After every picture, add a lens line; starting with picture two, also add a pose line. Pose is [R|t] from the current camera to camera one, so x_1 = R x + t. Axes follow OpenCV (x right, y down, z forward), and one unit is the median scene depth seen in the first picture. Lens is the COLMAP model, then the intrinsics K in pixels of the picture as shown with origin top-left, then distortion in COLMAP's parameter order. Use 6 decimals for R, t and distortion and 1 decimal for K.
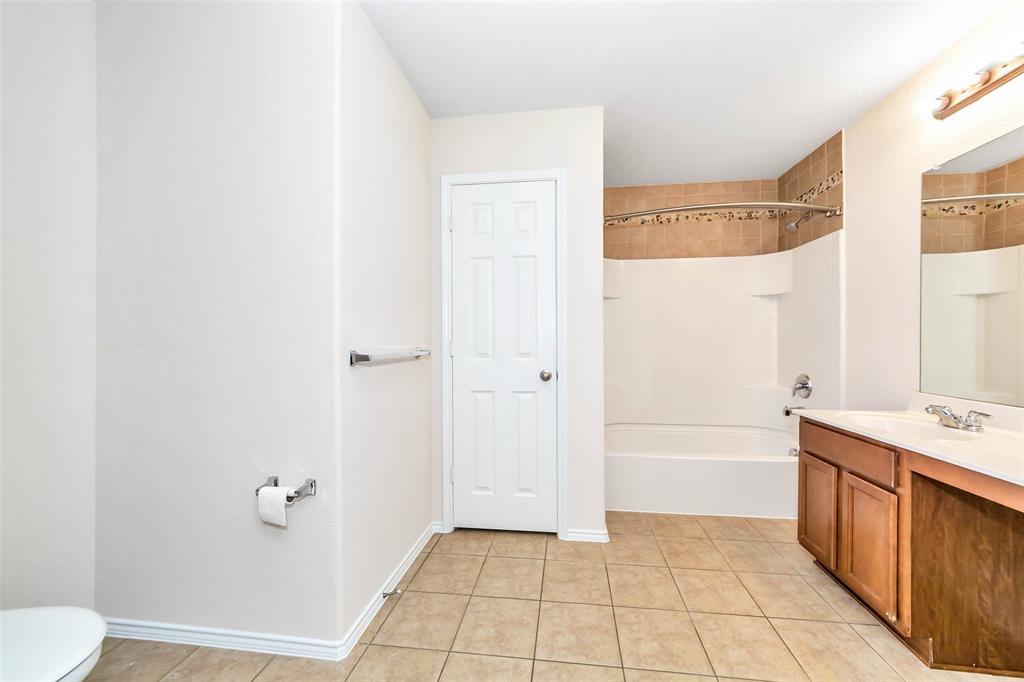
lens RADIAL K [[387.4, 0, 512.0], [0, 387.4, 341.0], [0, 0, 1]] dist [-0.007755, 0.003246]
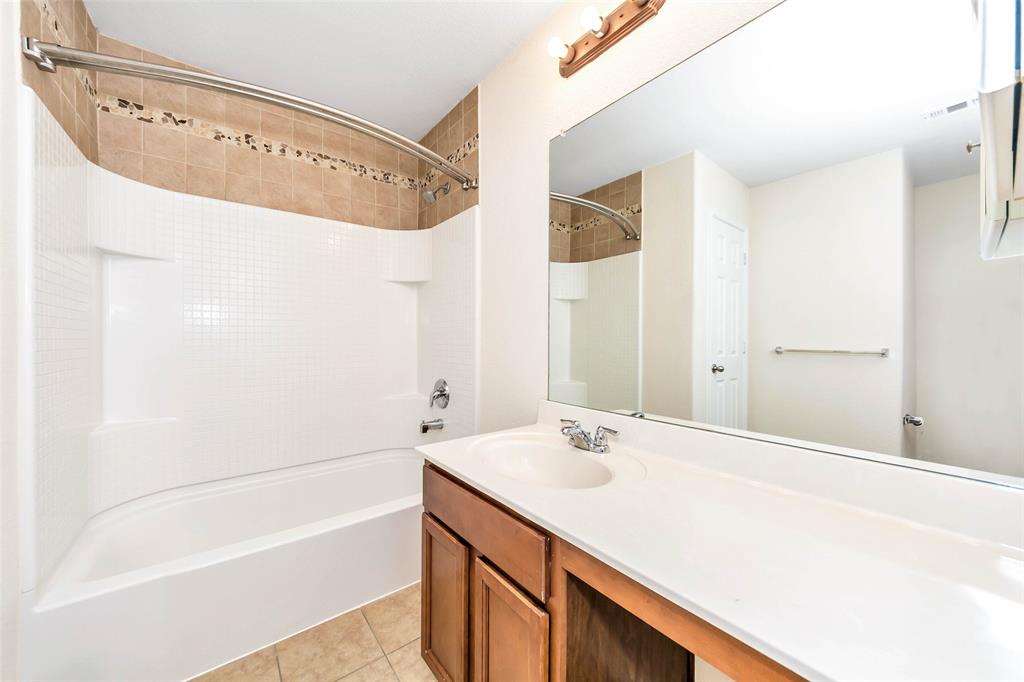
lens RADIAL K [[376.8, 0, 520.3], [0, 376.8, 340.8], [0, 0, 1]] dist [-0.002024, -0.000126]
pose [[0.684878, 0.002059, 0.728655, 0.320132], [-0.002747, 0.999996, -0.000243, 0.003302], [-0.728652, -0.001835, 0.684881, 0.367210]]
